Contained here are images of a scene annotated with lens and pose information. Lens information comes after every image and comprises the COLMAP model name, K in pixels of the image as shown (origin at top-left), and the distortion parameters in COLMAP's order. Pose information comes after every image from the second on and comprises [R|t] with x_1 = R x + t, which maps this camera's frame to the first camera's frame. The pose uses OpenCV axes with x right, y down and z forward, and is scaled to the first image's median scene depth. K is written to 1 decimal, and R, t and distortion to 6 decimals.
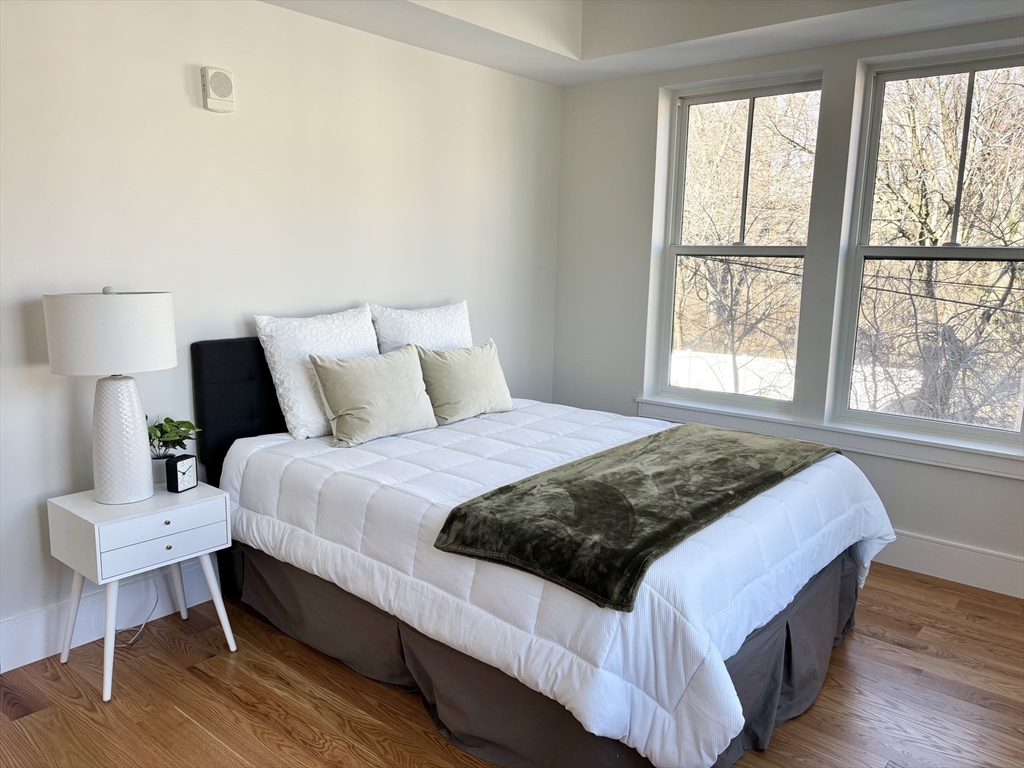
lens RADIAL K [[780.1, 0, 513.7], [0, 780.1, 379.0], [0, 0, 1]] dist [0.101916, 0.000113]
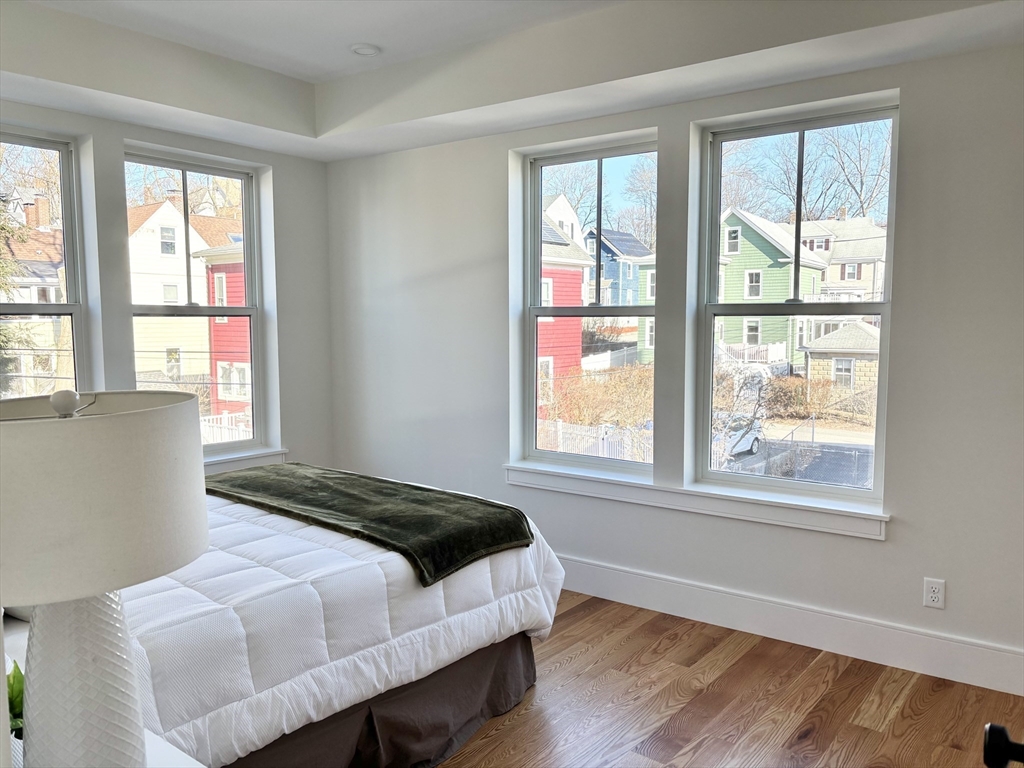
lens RADIAL K [[773.4, 0, 512.8], [0, 773.4, 396.5], [0, 0, 1]] dist [0.031728, -0.002808]
pose [[-0.018368, -0.117983, 0.992846, -0.962838], [0.167600, 0.978599, 0.119391, -0.121750], [-0.985684, 0.168594, 0.001799, 0.732255]]
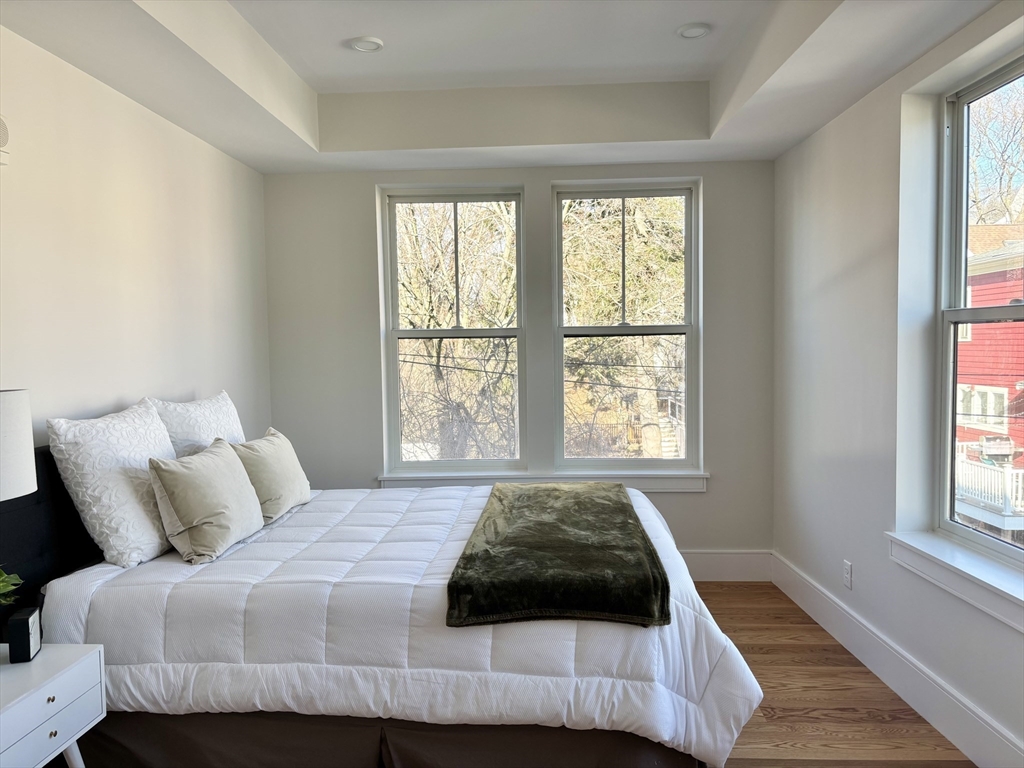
lens RADIAL K [[773.4, 0, 512.8], [0, 773.4, 396.5], [0, 0, 1]] dist [0.031728, -0.002808]
pose [[0.798818, -0.069976, 0.597489, -0.509943], [0.129740, 0.989878, -0.057525, 0.001303], [-0.587416, 0.123470, 0.799811, 0.138243]]
